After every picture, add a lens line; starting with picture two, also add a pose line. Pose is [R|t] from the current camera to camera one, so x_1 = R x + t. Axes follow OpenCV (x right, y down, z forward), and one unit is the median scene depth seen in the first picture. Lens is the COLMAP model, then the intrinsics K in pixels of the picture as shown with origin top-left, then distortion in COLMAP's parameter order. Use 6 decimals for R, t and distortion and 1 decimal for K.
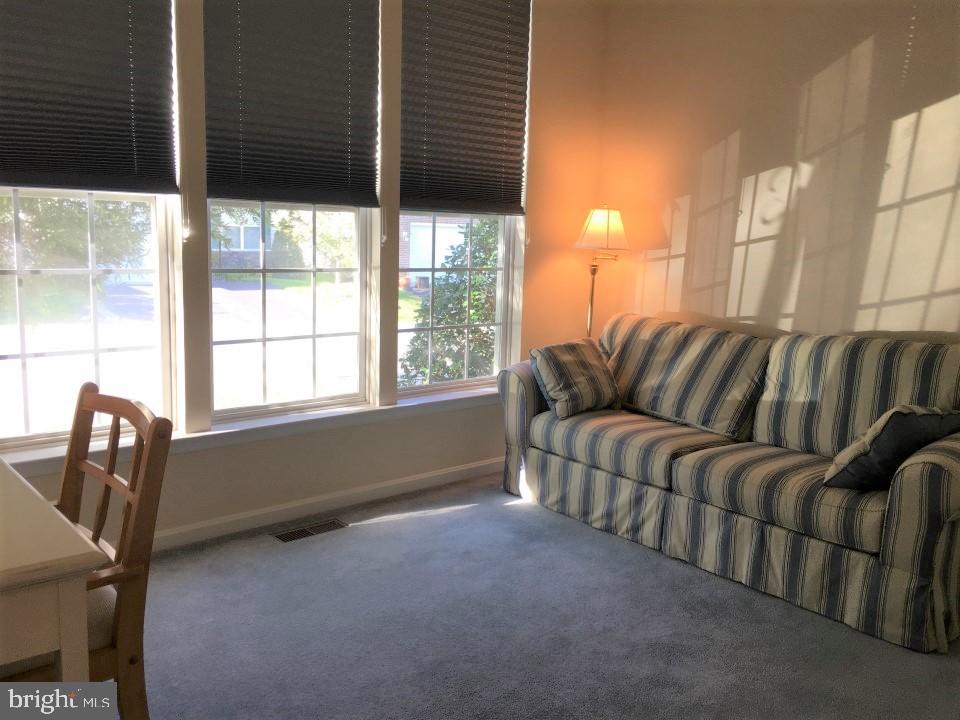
lens RADIAL K [[820.9, 0, 479.7], [0, 820.9, 364.9], [0, 0, 1]] dist [0.020908, 0.002008]
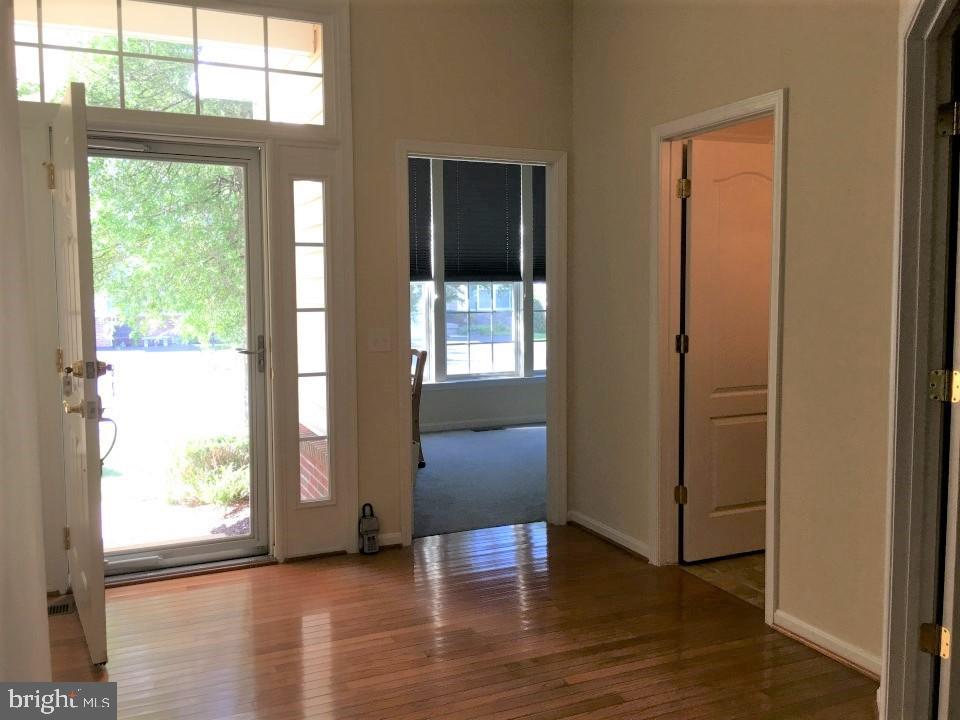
lens RADIAL K [[820.9, 0, 478.7], [0, 820.9, 356.5], [0, 0, 1]] dist [0.020908, 0.002008]
pose [[0.958232, -0.025014, -0.284895, 0.370626], [-0.001847, 0.995606, -0.093628, 0.200050], [0.285985, 0.090244, 0.953975, -1.036421]]
